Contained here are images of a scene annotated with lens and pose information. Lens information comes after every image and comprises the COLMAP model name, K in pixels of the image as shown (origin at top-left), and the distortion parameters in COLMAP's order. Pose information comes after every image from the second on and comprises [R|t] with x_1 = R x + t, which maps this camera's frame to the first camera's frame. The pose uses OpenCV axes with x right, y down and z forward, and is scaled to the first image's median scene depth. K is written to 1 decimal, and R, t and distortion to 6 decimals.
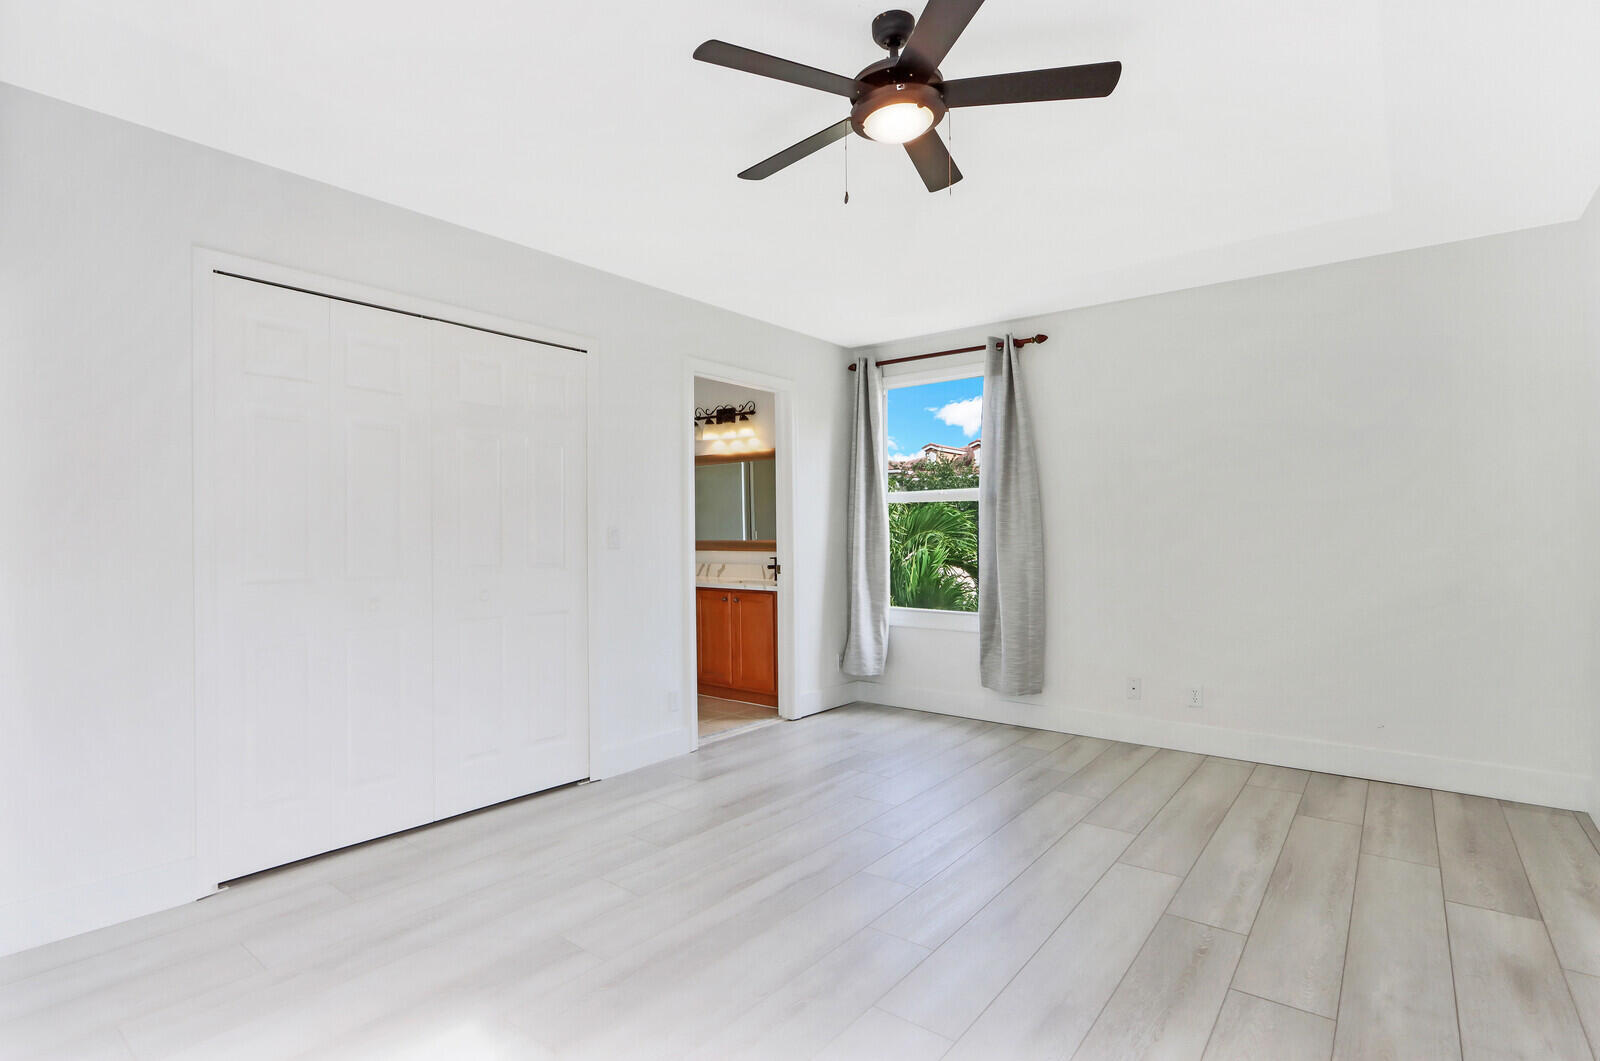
lens RADIAL K [[764.8, 0, 783.4], [0, 764.8, 551.9], [0, 0, 1]] dist [-0.020470, -0.000279]
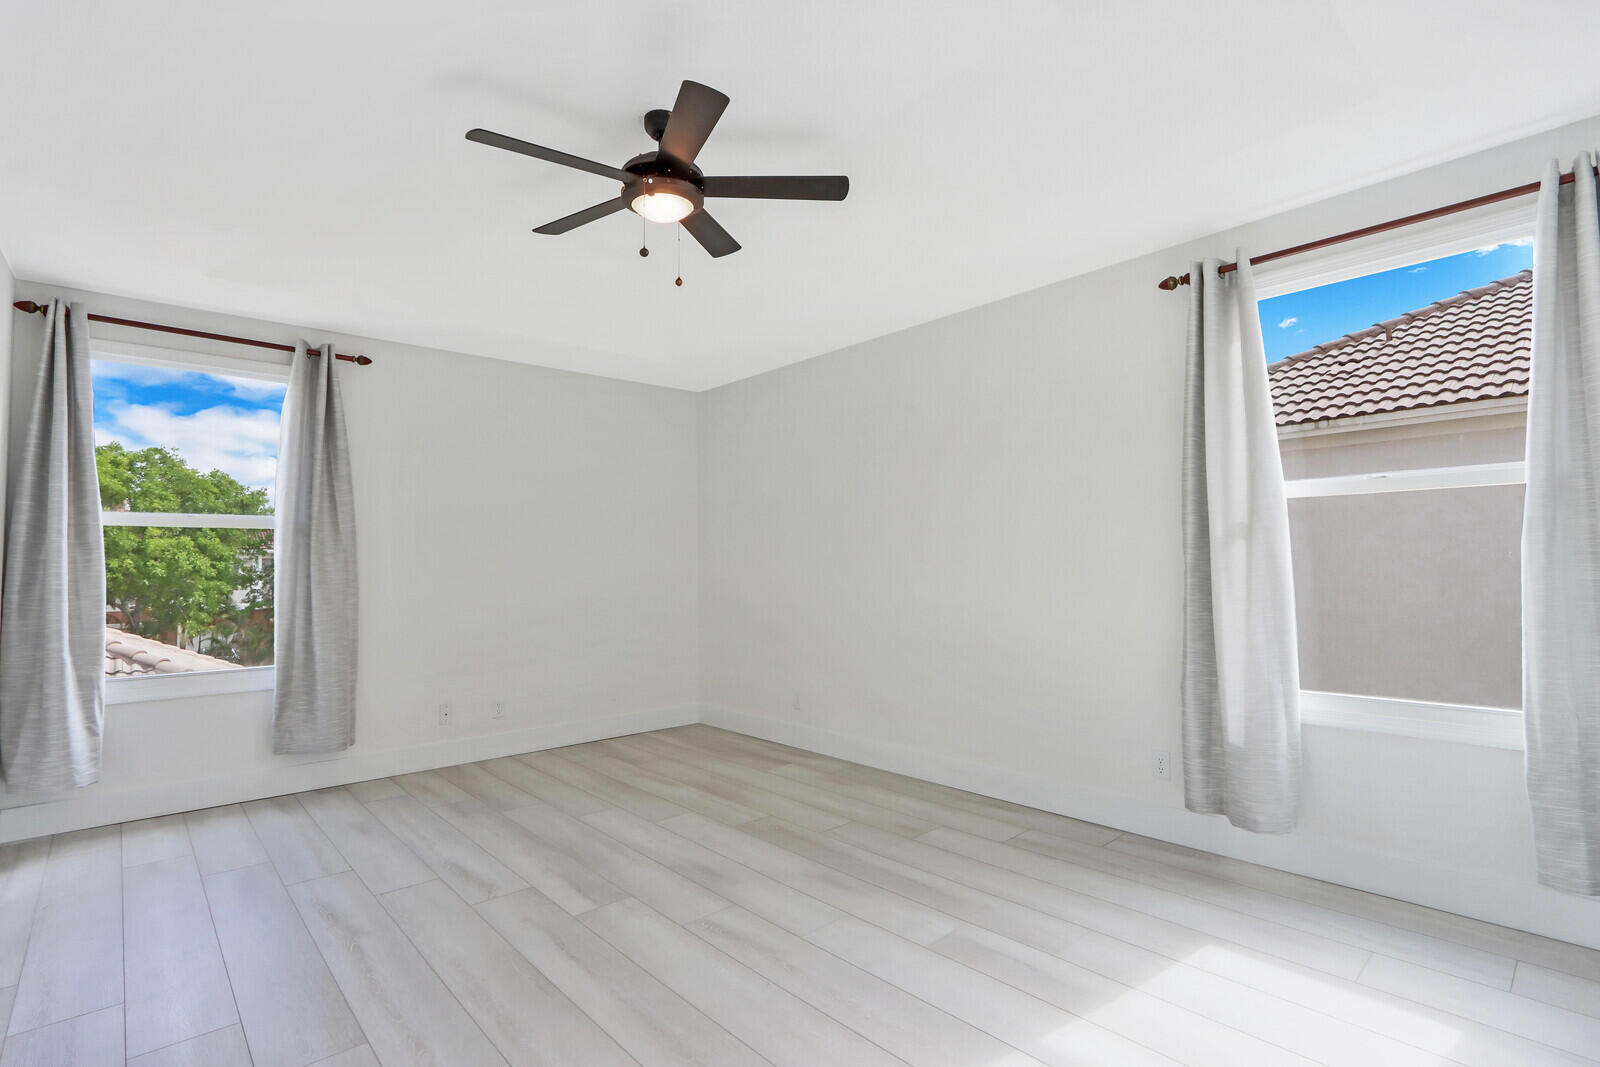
lens RADIAL K [[756.9, 0, 798.9], [0, 756.9, 541.3], [0, 0, 1]] dist [-0.013426, 0.000111]
pose [[0.151386, 0.034130, 0.987885, -0.491900], [0.027313, 0.998878, -0.038696, -0.006917], [-0.988097, 0.032840, 0.150284, 0.335830]]
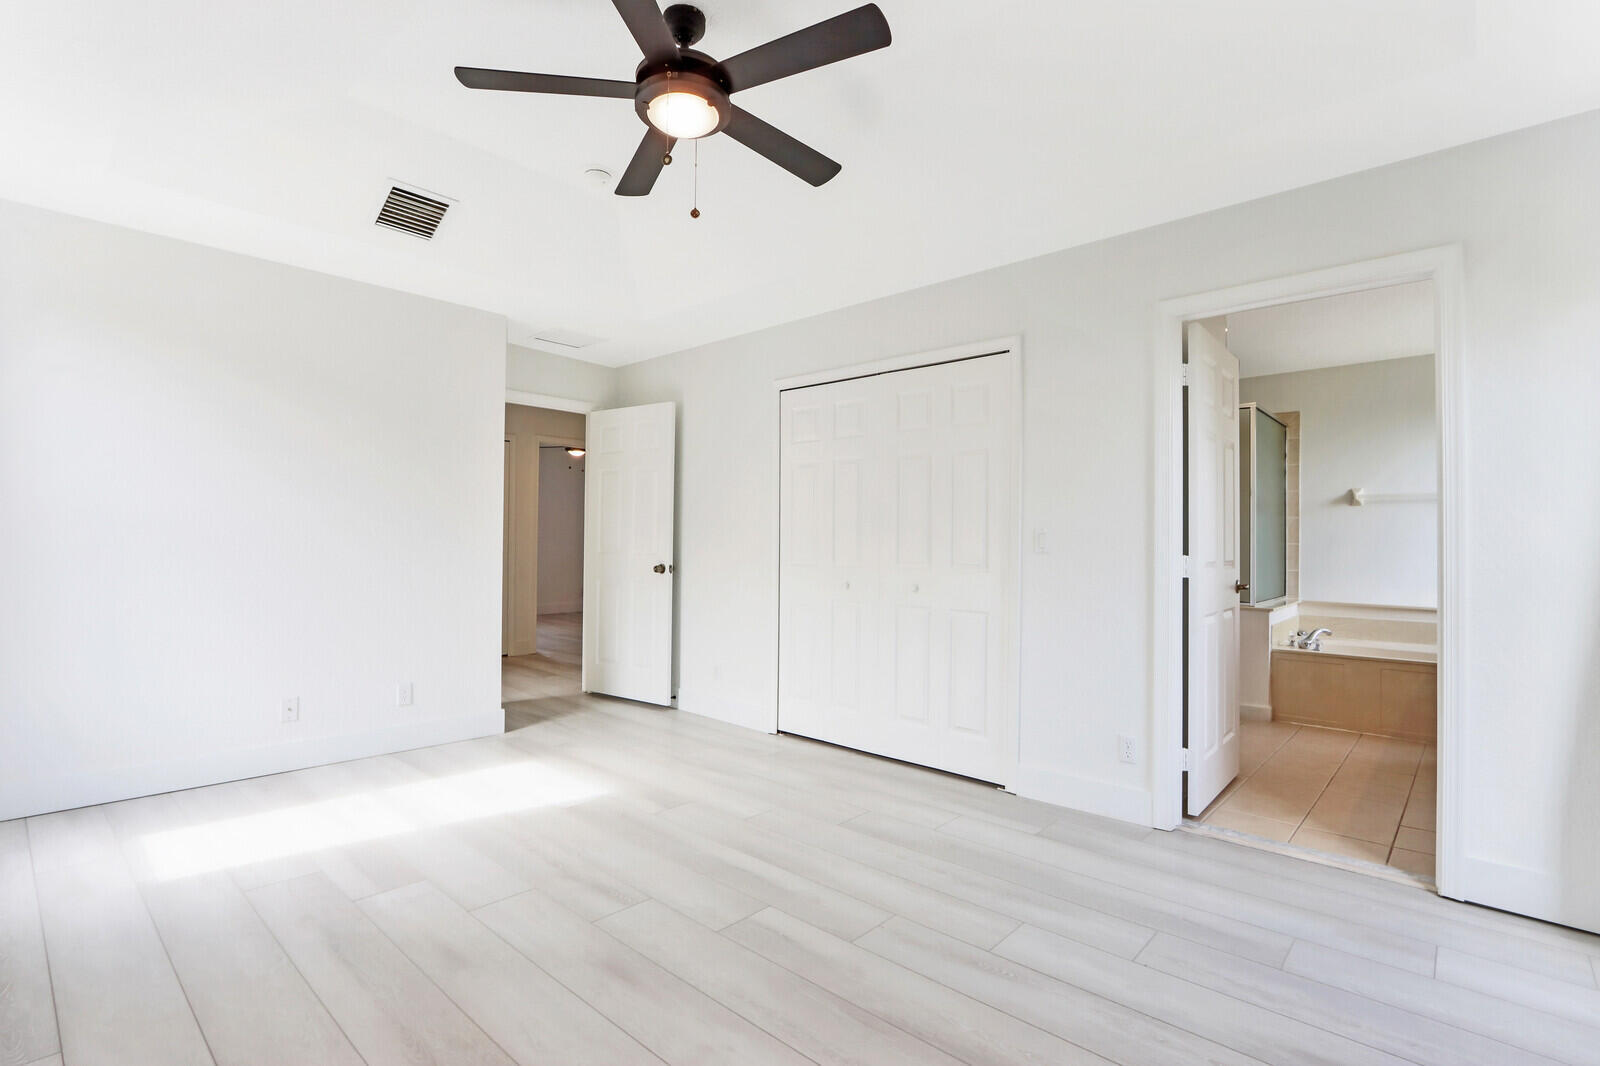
lens RADIAL K [[756.9, 0, 798.9], [0, 756.9, 540.8], [0, 0, 1]] dist [-0.013426, 0.000111]
pose [[-0.064519, 0.001076, -0.997916, 0.601711], [-0.023838, 0.999712, 0.002619, -0.012525], [0.997632, 0.023957, -0.064475, 0.652831]]
